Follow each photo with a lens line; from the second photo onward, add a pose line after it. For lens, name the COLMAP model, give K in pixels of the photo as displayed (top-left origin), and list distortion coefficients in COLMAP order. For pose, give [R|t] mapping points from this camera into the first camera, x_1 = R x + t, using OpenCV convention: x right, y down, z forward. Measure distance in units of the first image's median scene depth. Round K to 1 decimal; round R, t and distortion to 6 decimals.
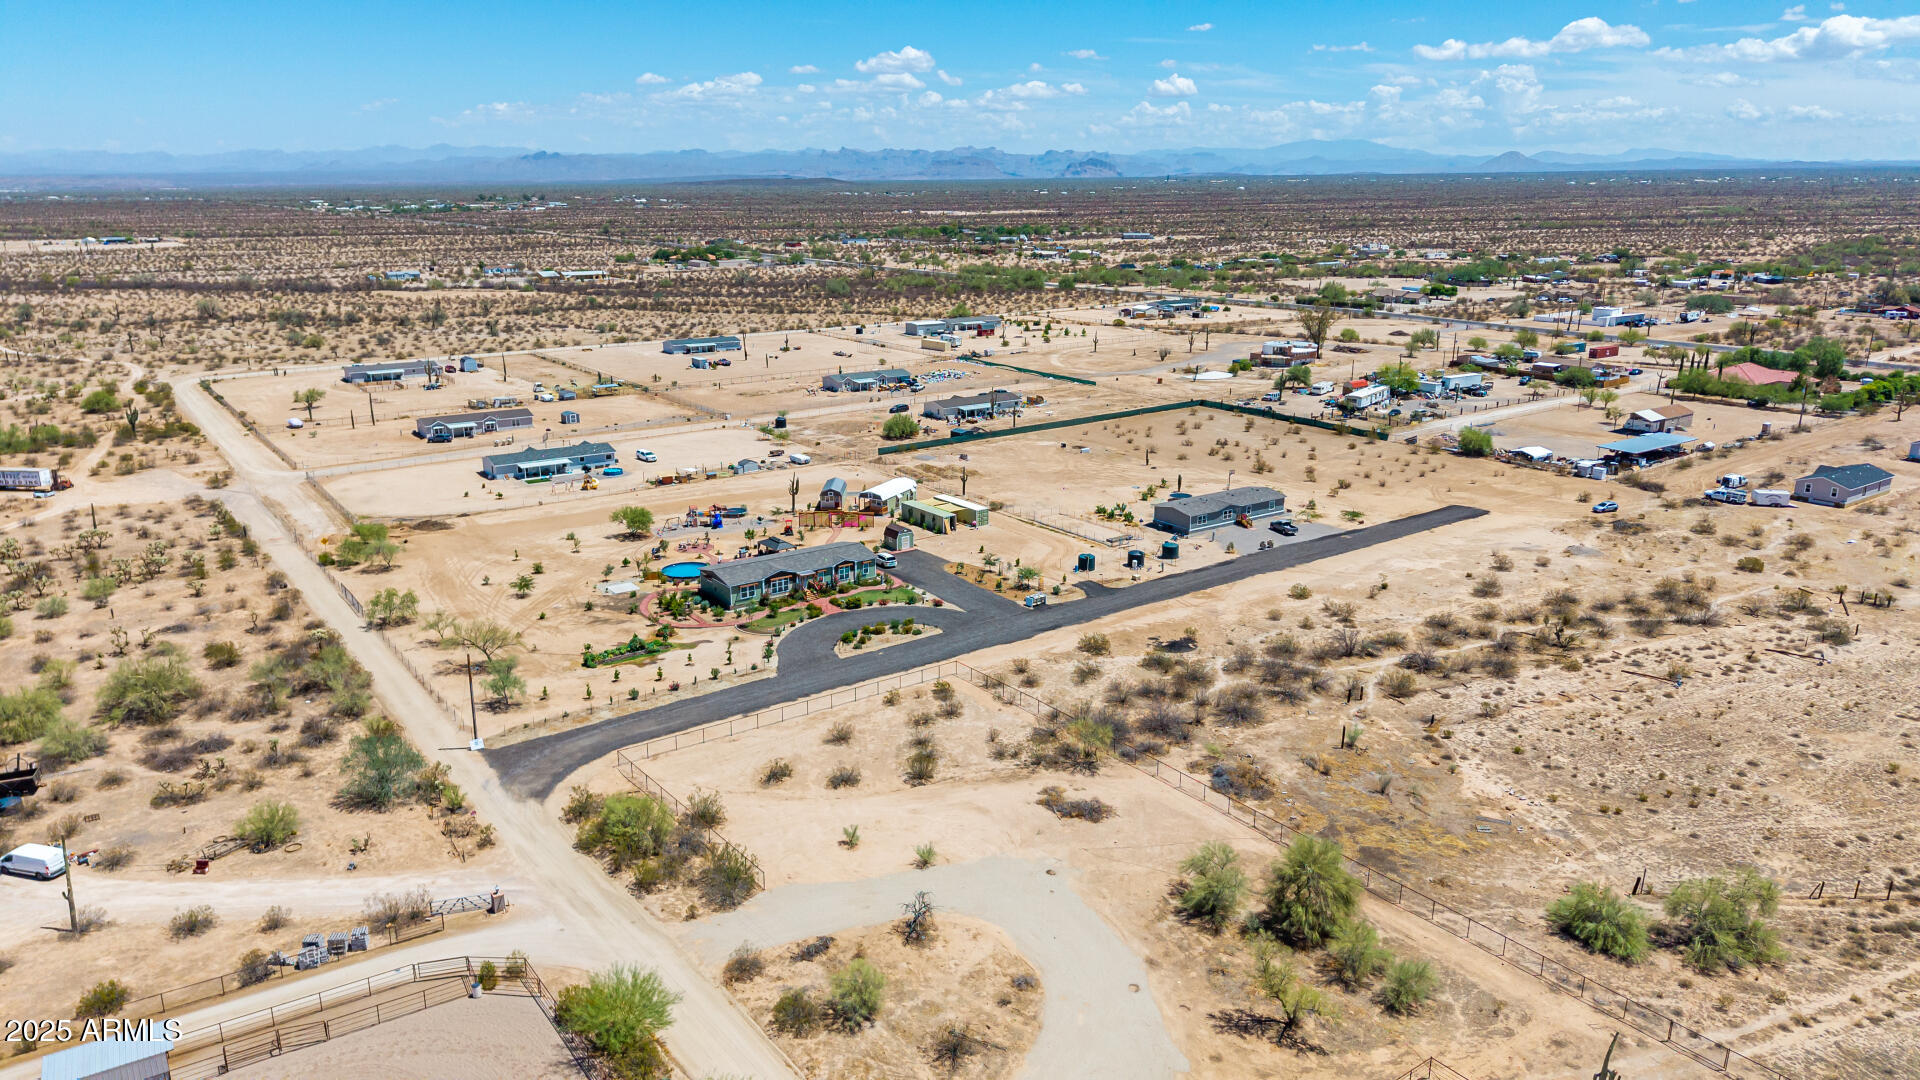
lens RADIAL K [[1280.1, 0, 960.0], [0, 1280.1, 540.0], [0, 0, 1]] dist [0.020968, -0.008288]
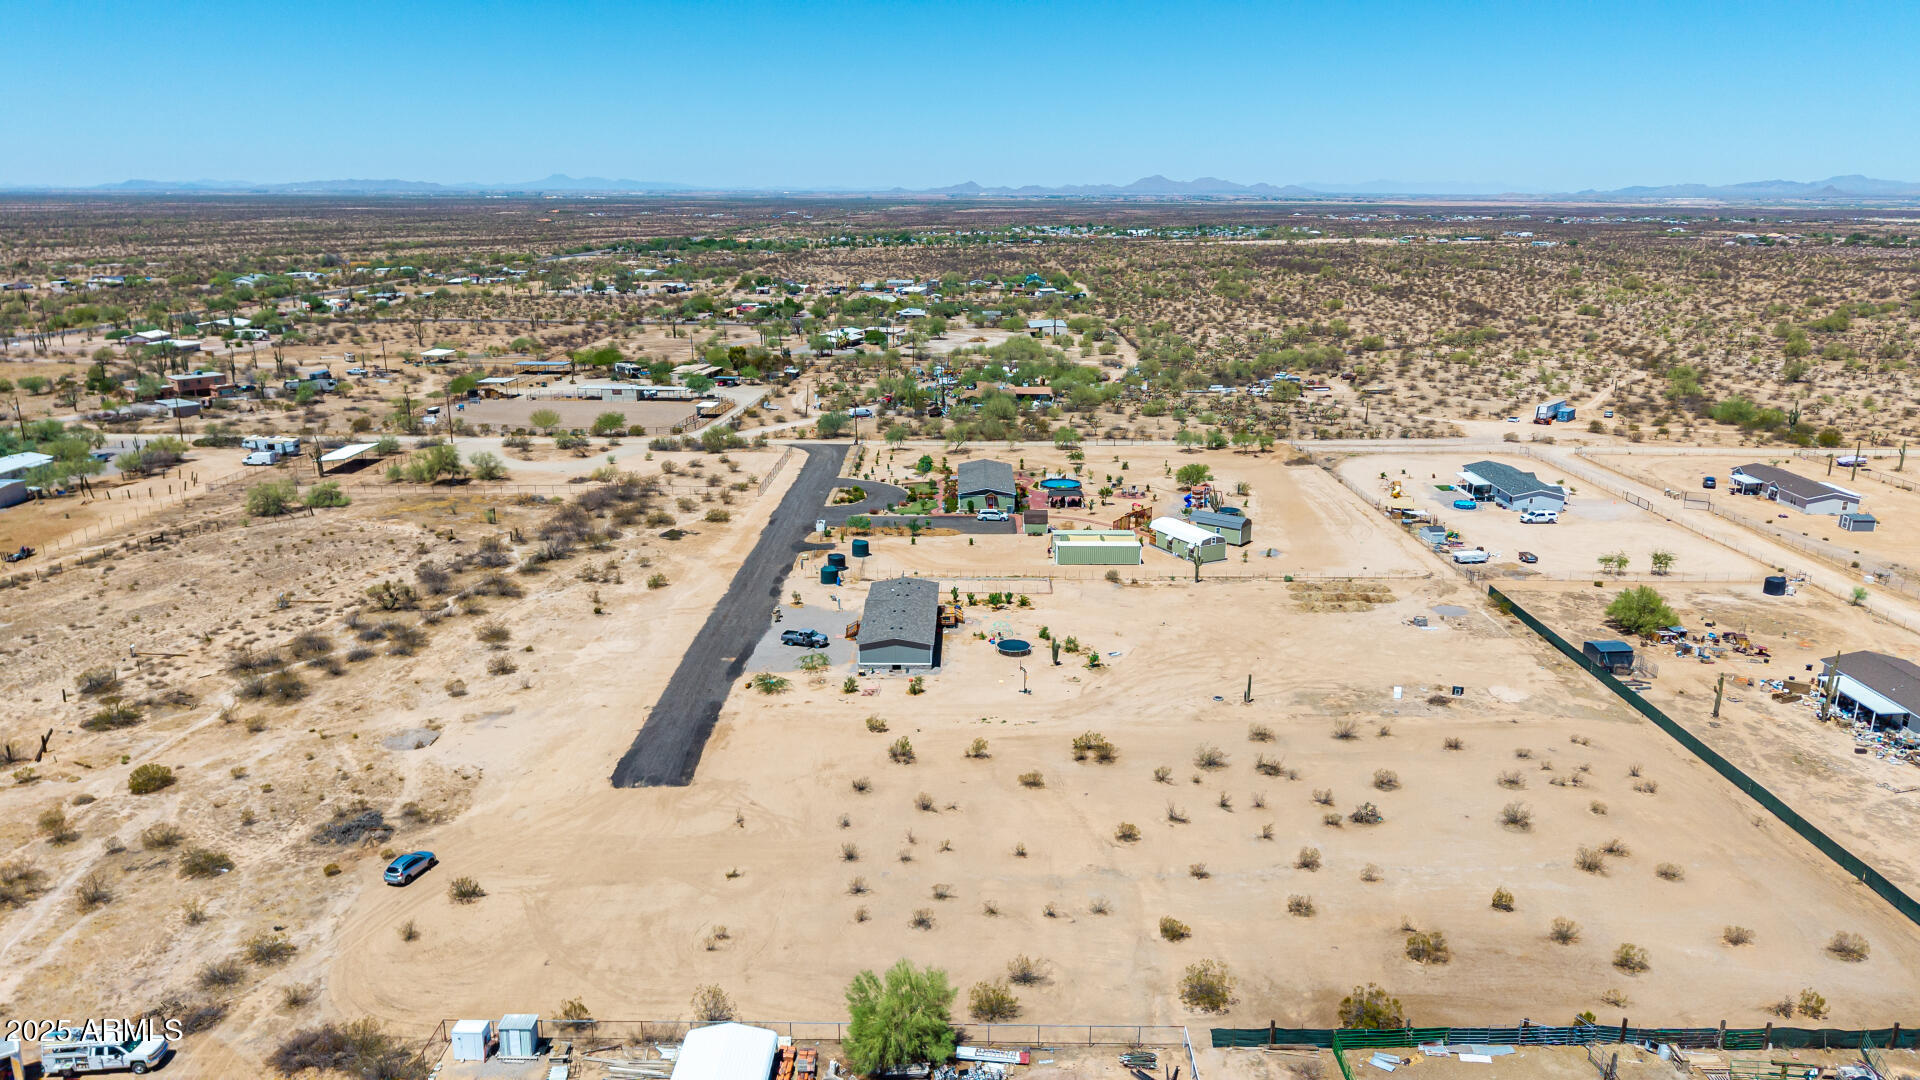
lens RADIAL K [[1275.6, 0, 960.0], [0, 1275.6, 540.0], [0, 0, 1]] dist [0.004167, -0.001423]
pose [[-0.588730, 0.208436, -0.780994, 0.753199], [-0.230997, 0.882507, 0.409659, -0.377200], [0.774621, 0.421586, -0.471411, 1.381653]]
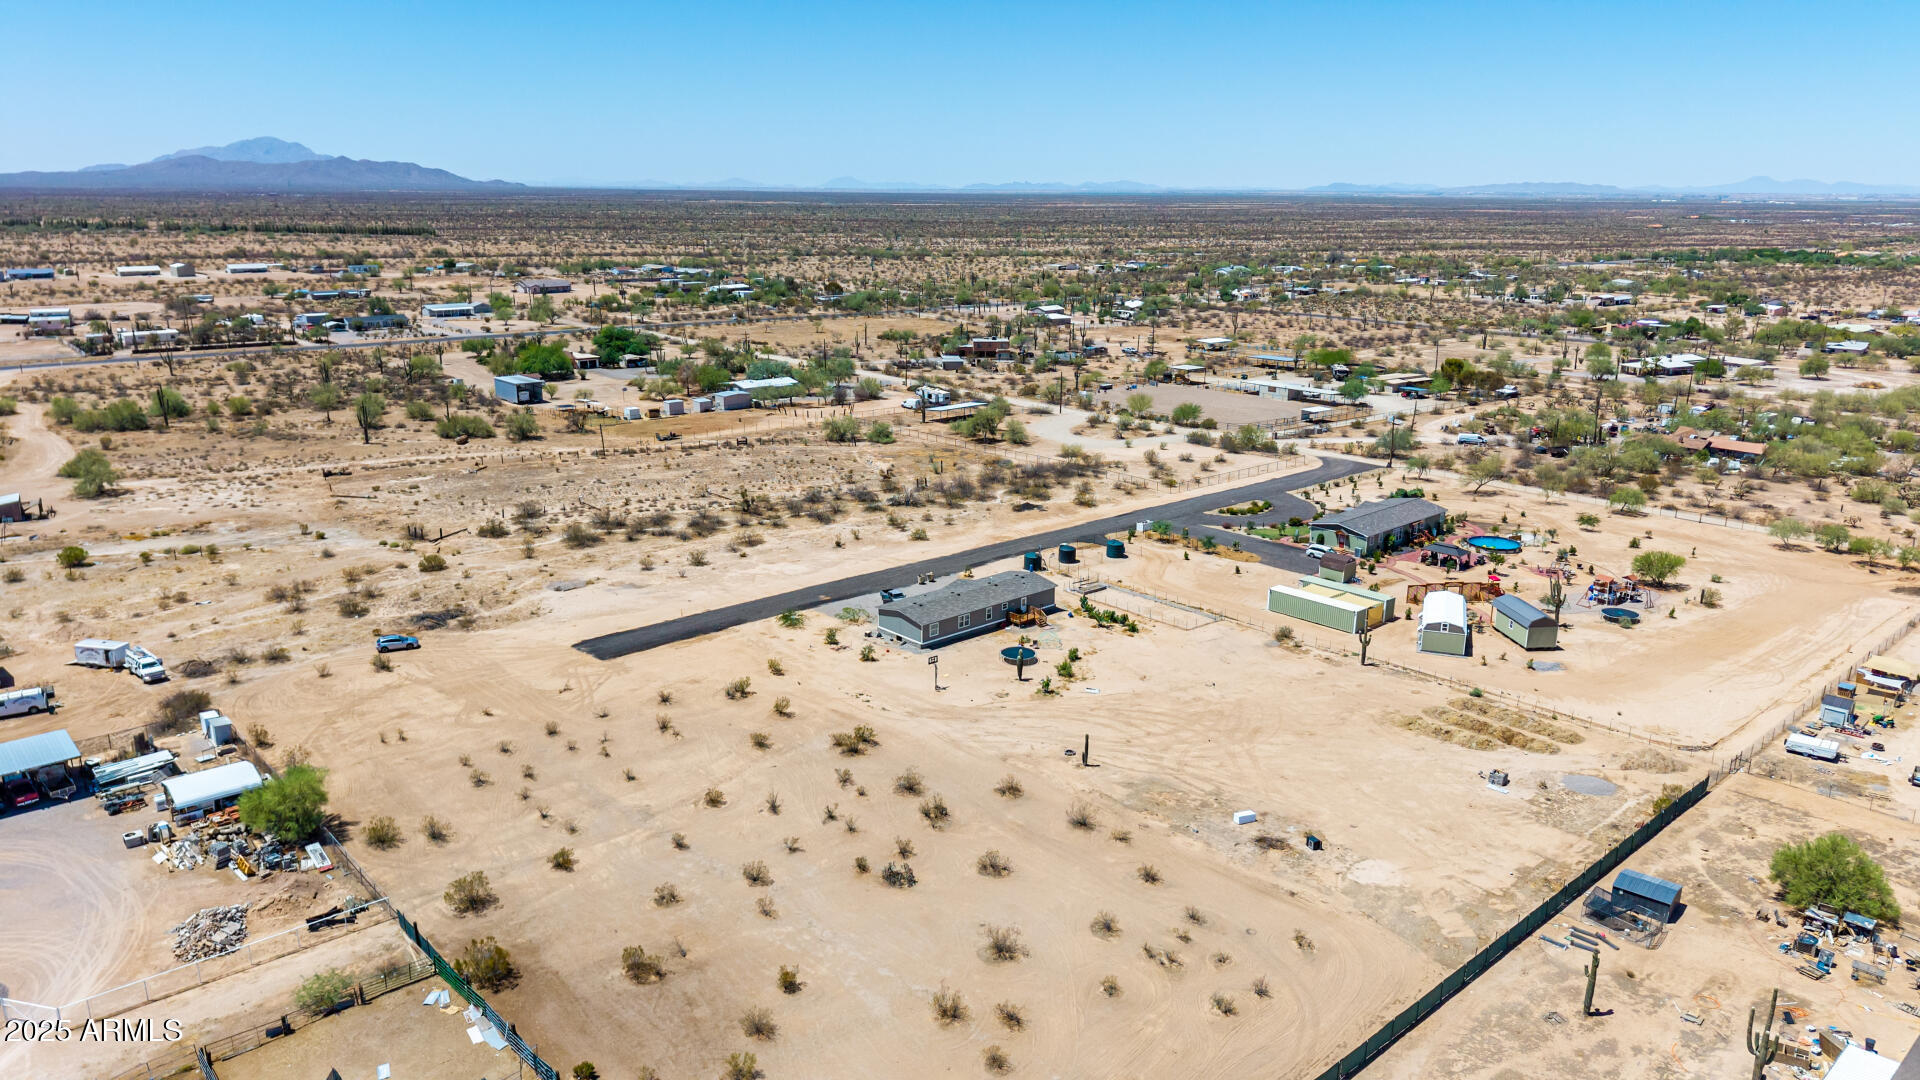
lens RADIAL K [[1291.6, 0, 995.7], [0, 1291.6, 541.5], [0, 0, 1]] dist [0.002636, -0.001563]
pose [[-0.991814, 0.021226, -0.125917, 0.288671], [-0.047977, 0.851896, 0.521509, -0.459602], [0.118338, 0.523281, -0.843904, 1.656801]]
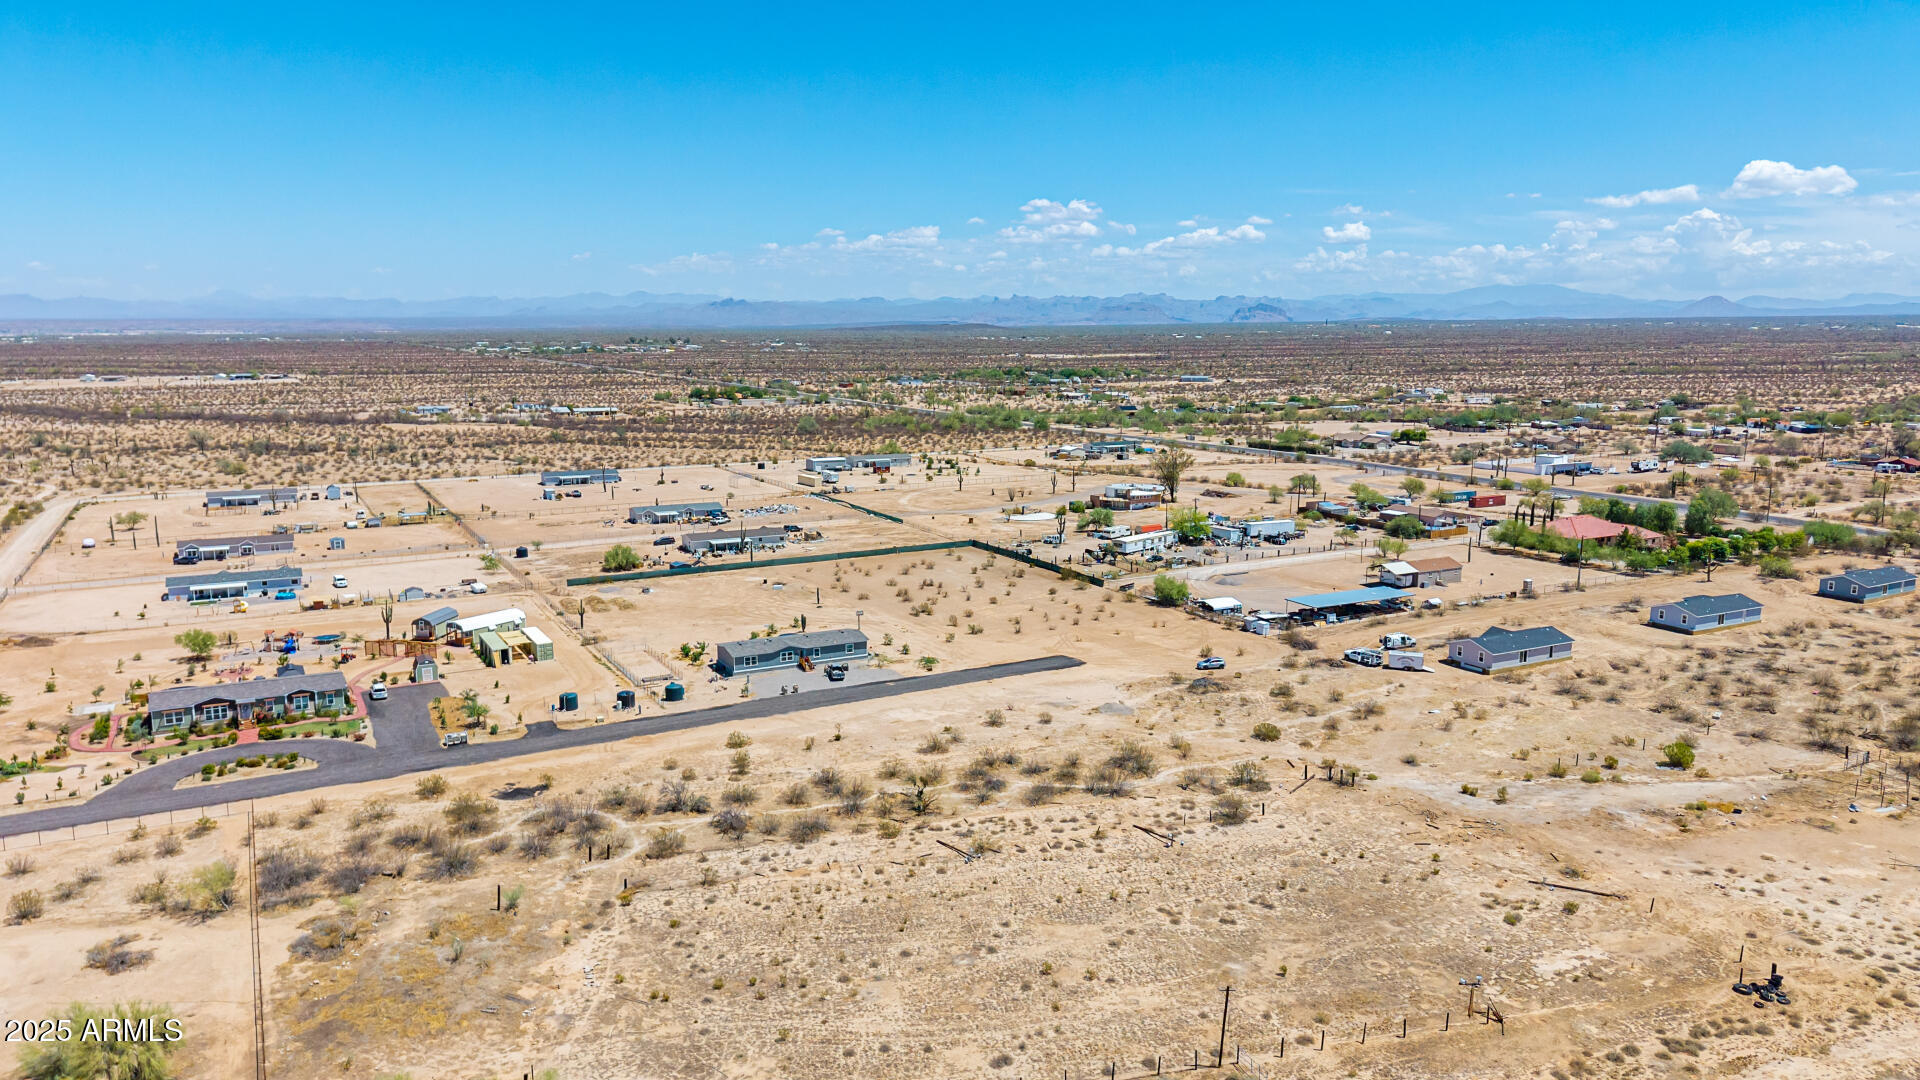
lens RADIAL K [[1288.7, 0, 960.0], [0, 1288.7, 540.0], [0, 0, 1]] dist [0.079281, -0.110200]
pose [[0.991434, 0.022882, -0.128585, 0.462428], [-0.036747, 0.993633, -0.106509, -0.008653], [0.125329, 0.110322, 0.985962, 0.060880]]
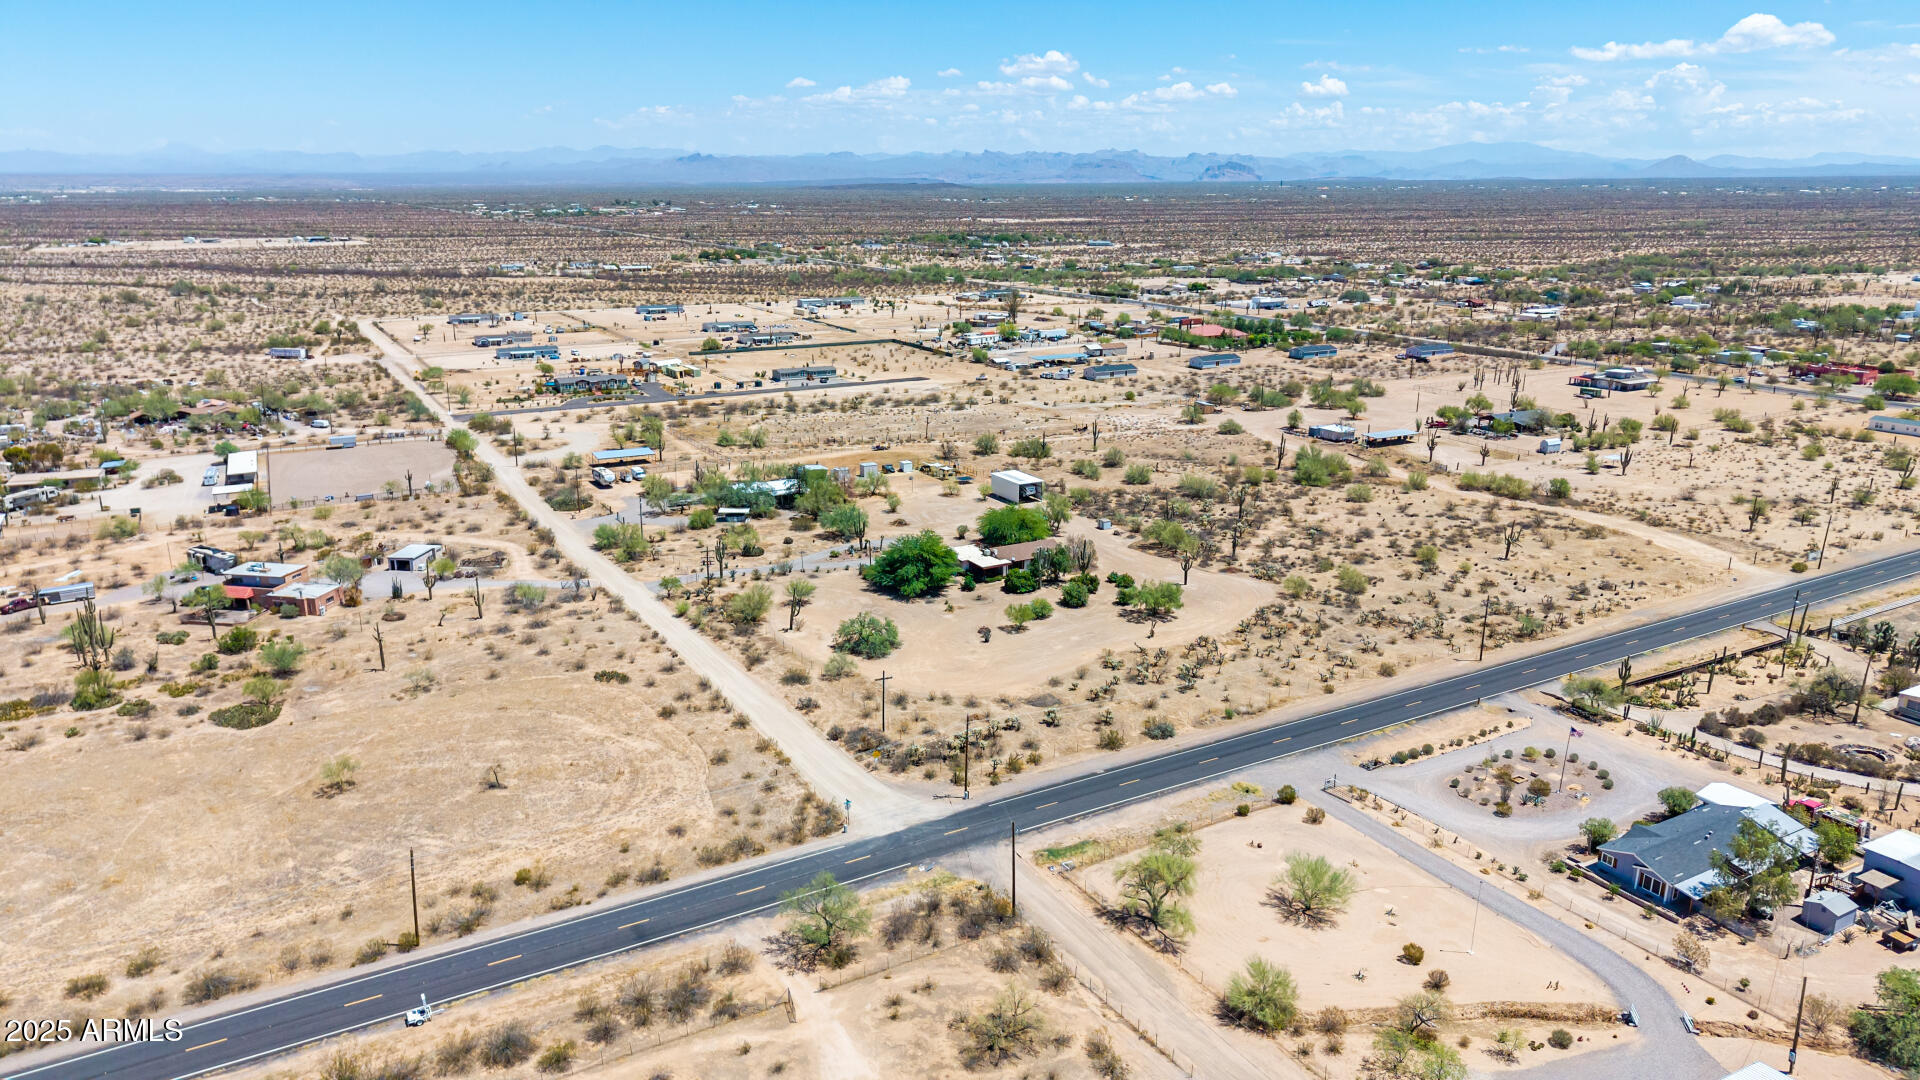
lens RADIAL K [[1280.1, 0, 960.0], [0, 1280.1, 540.0], [0, 0, 1]] dist [0.020968, -0.008288]
pose [[0.994009, 0.034471, -0.103724, 0.733782], [-0.034606, 0.999401, 0.000499, 0.262779], [0.103679, 0.003094, 0.994606, -1.215009]]
